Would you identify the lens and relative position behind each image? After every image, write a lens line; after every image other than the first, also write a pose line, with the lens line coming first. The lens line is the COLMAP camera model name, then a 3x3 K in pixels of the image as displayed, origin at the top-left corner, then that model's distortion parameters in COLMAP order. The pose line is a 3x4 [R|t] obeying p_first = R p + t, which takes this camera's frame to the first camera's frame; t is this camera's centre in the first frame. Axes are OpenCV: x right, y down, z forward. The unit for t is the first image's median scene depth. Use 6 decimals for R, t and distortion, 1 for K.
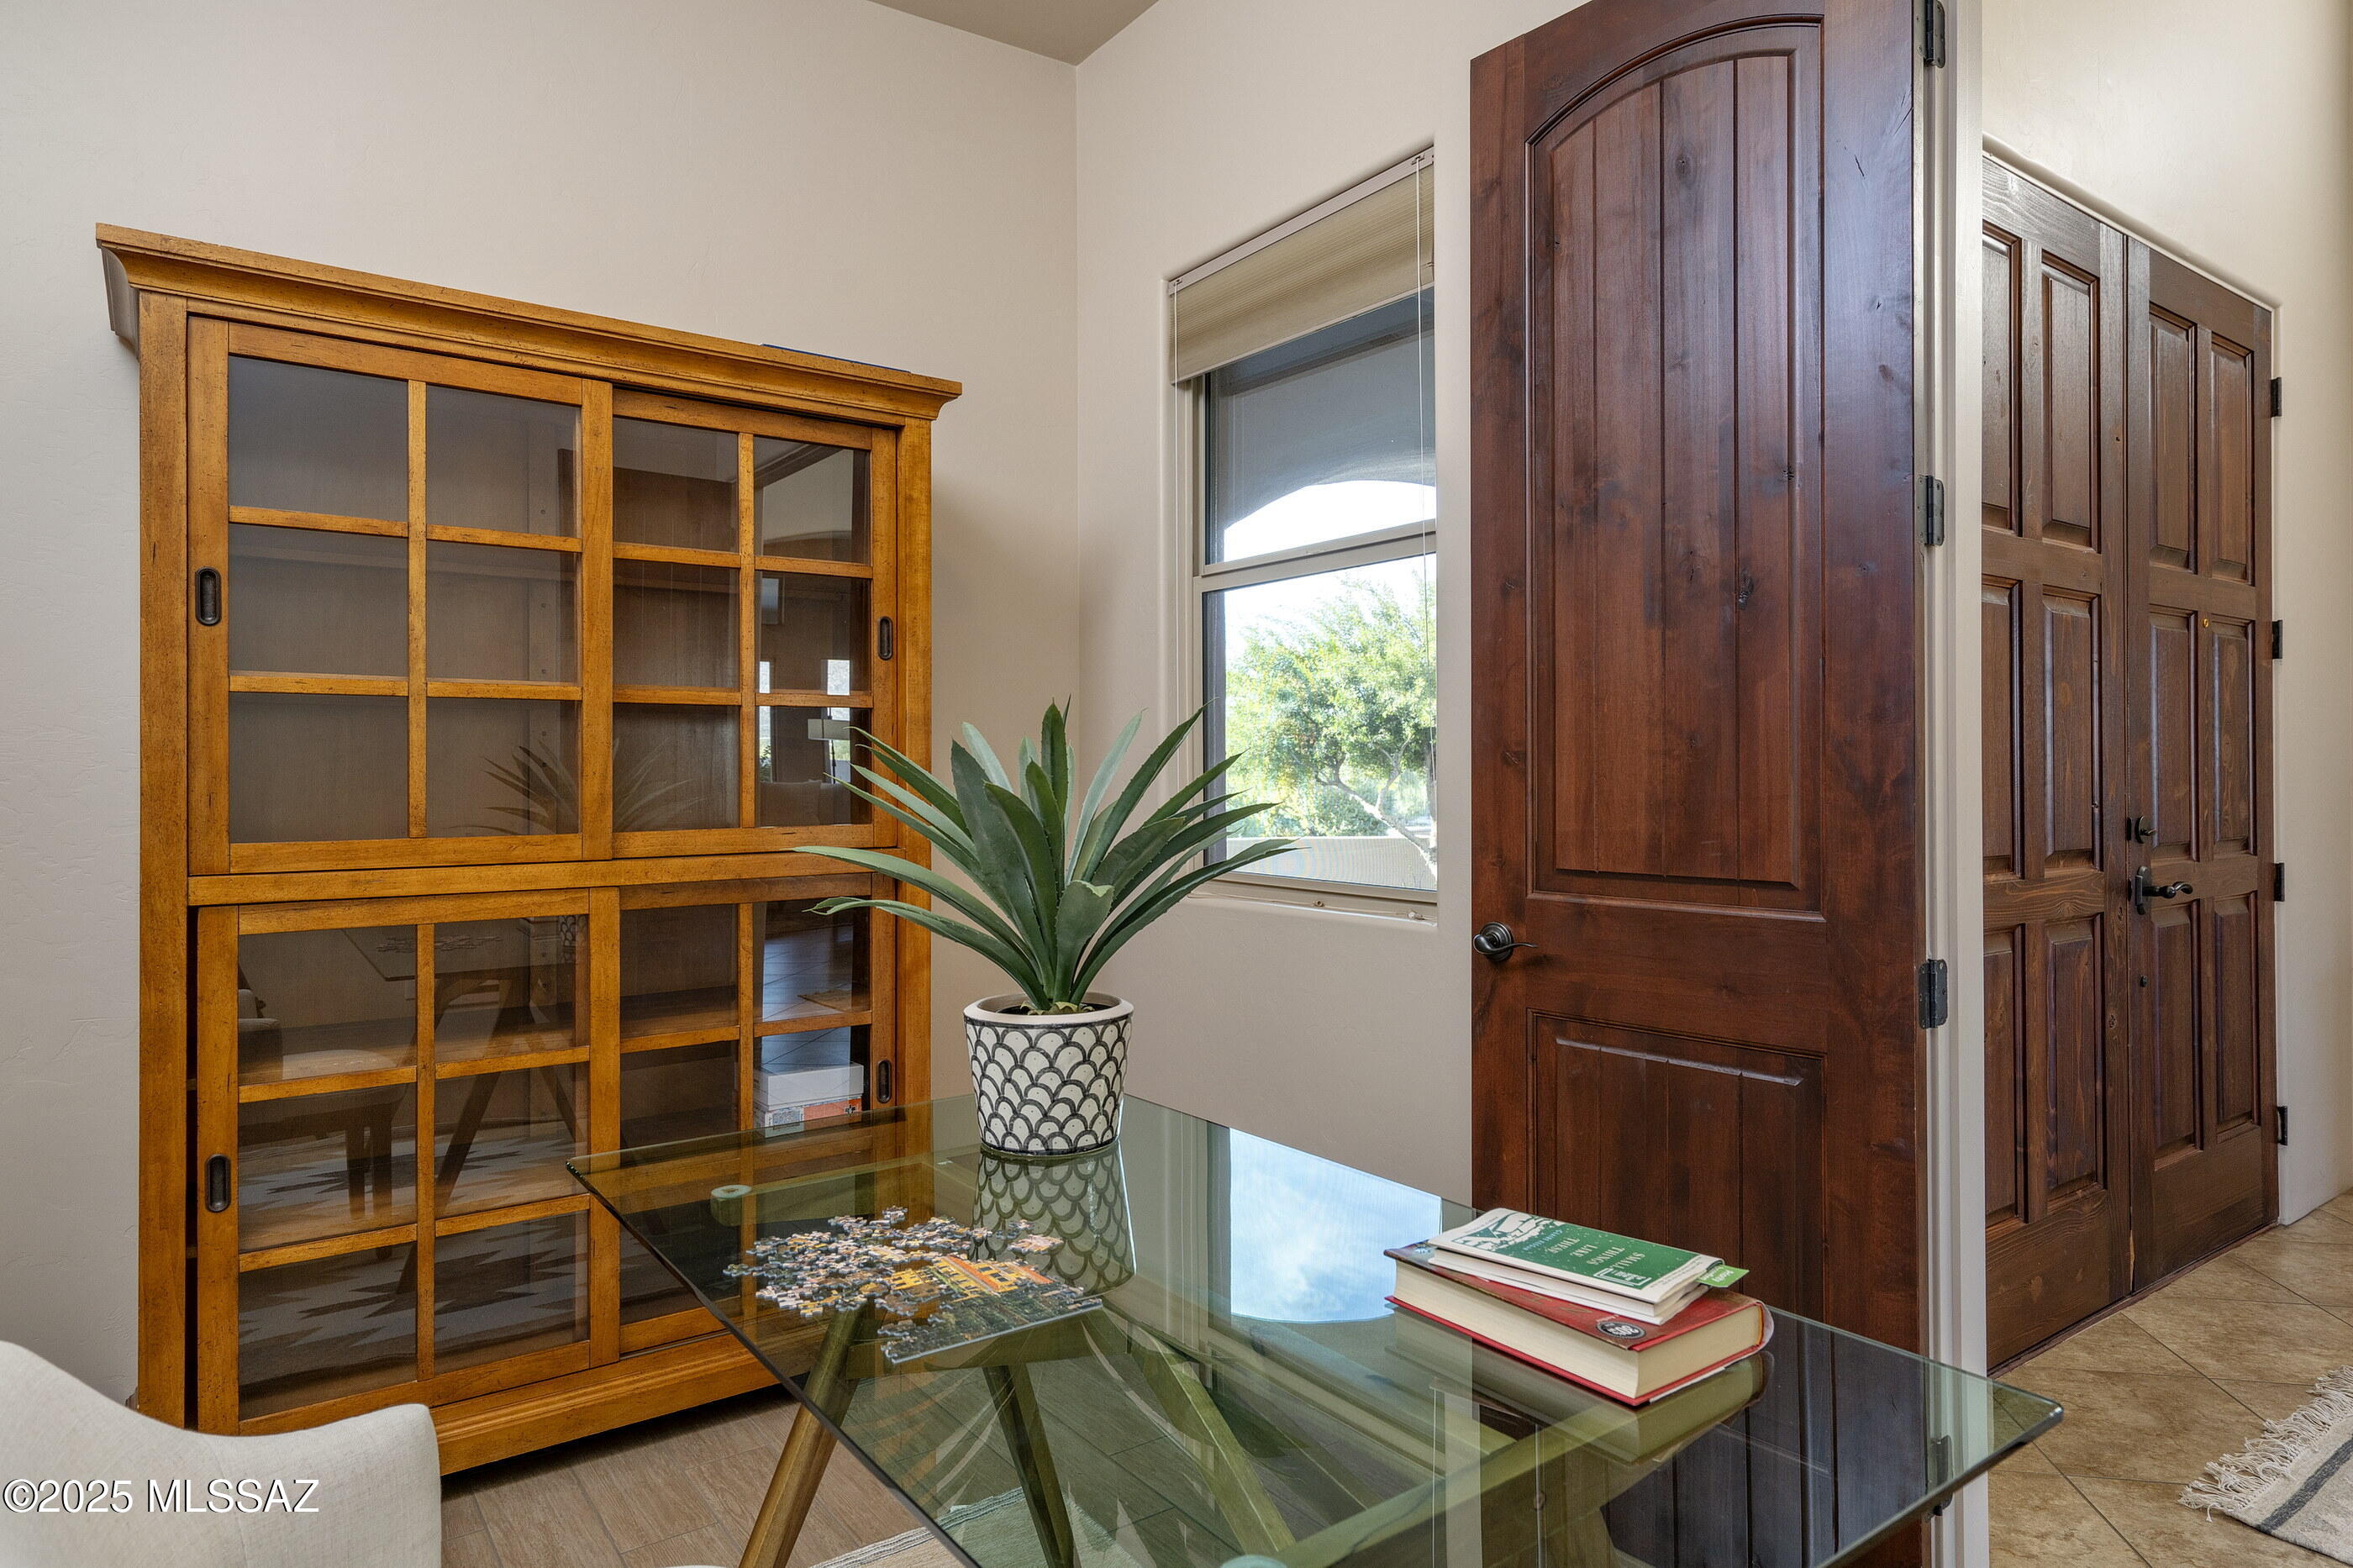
lens RADIAL K [[1390.6, 0, 1176.5], [0, 1390.6, 784.0], [0, 0, 1]] dist [0.026453, -0.000055]
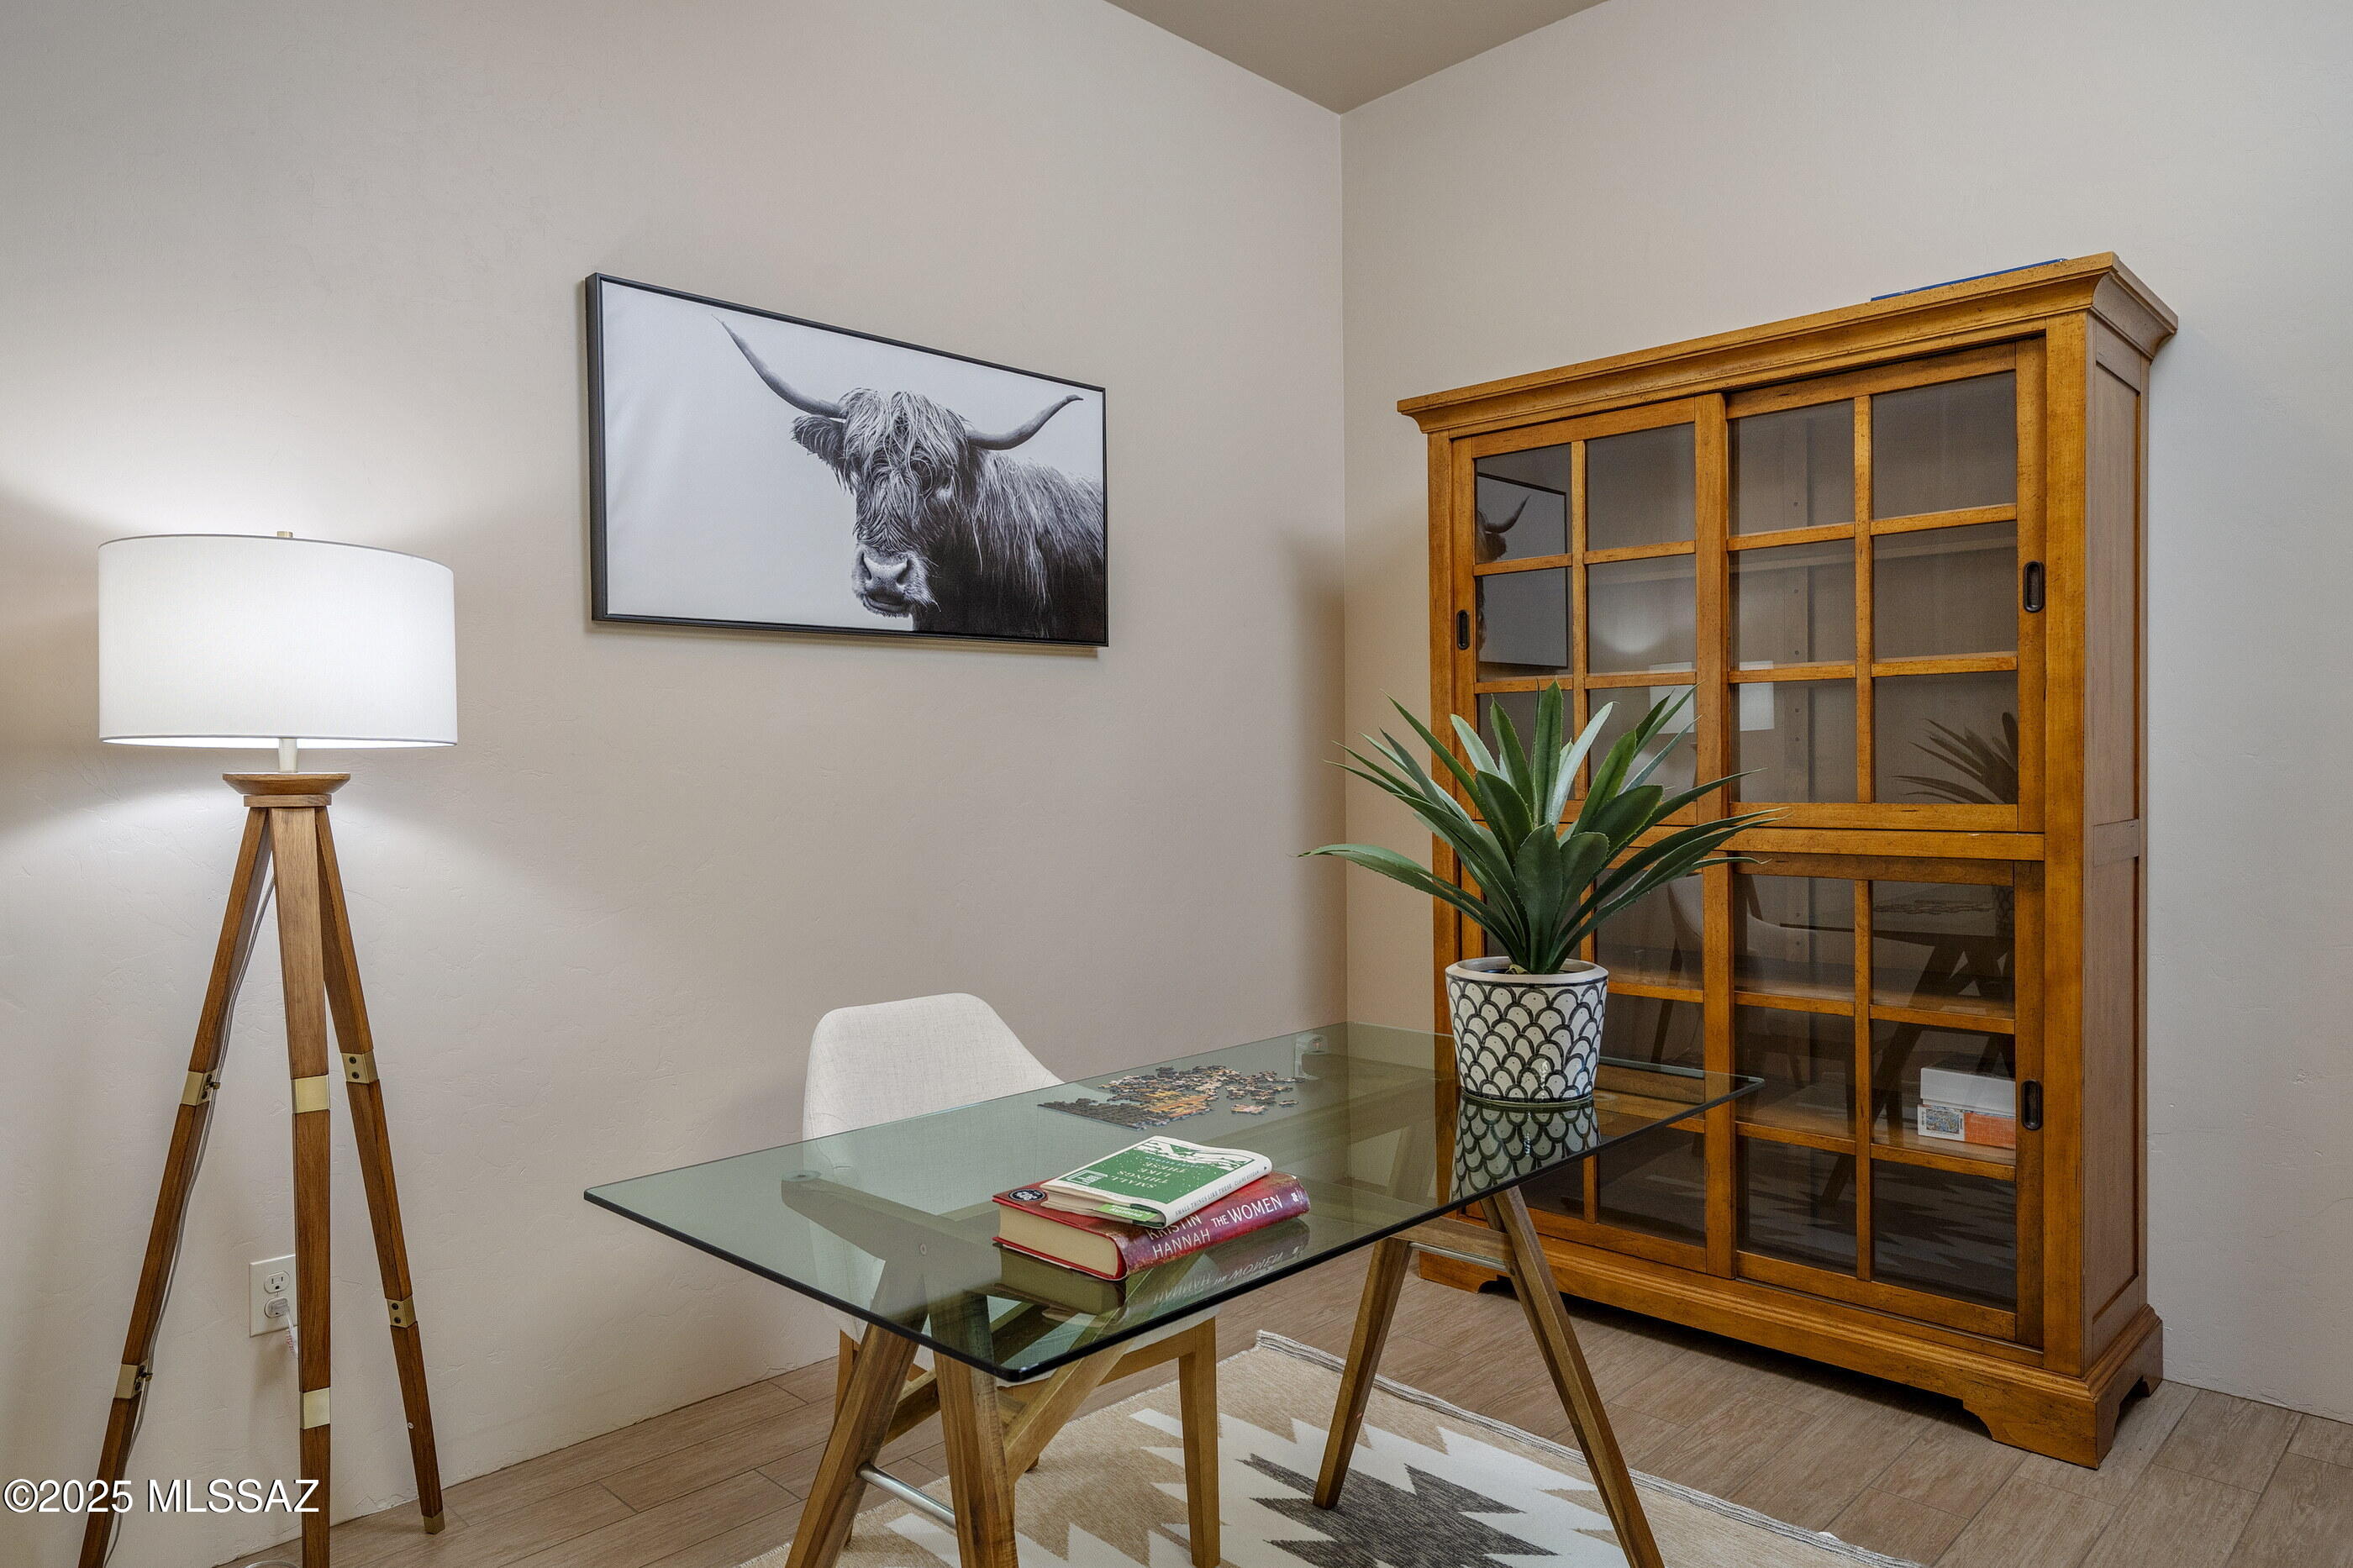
lens RADIAL K [[1411.3, 0, 1128.8], [0, 1411.3, 831.9], [0, 0, 1]] dist [0.000819, 0.003653]
pose [[0.196161, 0.052588, -0.979160, 0.676810], [0.003155, 0.998522, 0.054260, -0.004512], [0.980567, -0.013734, 0.195705, 0.362421]]
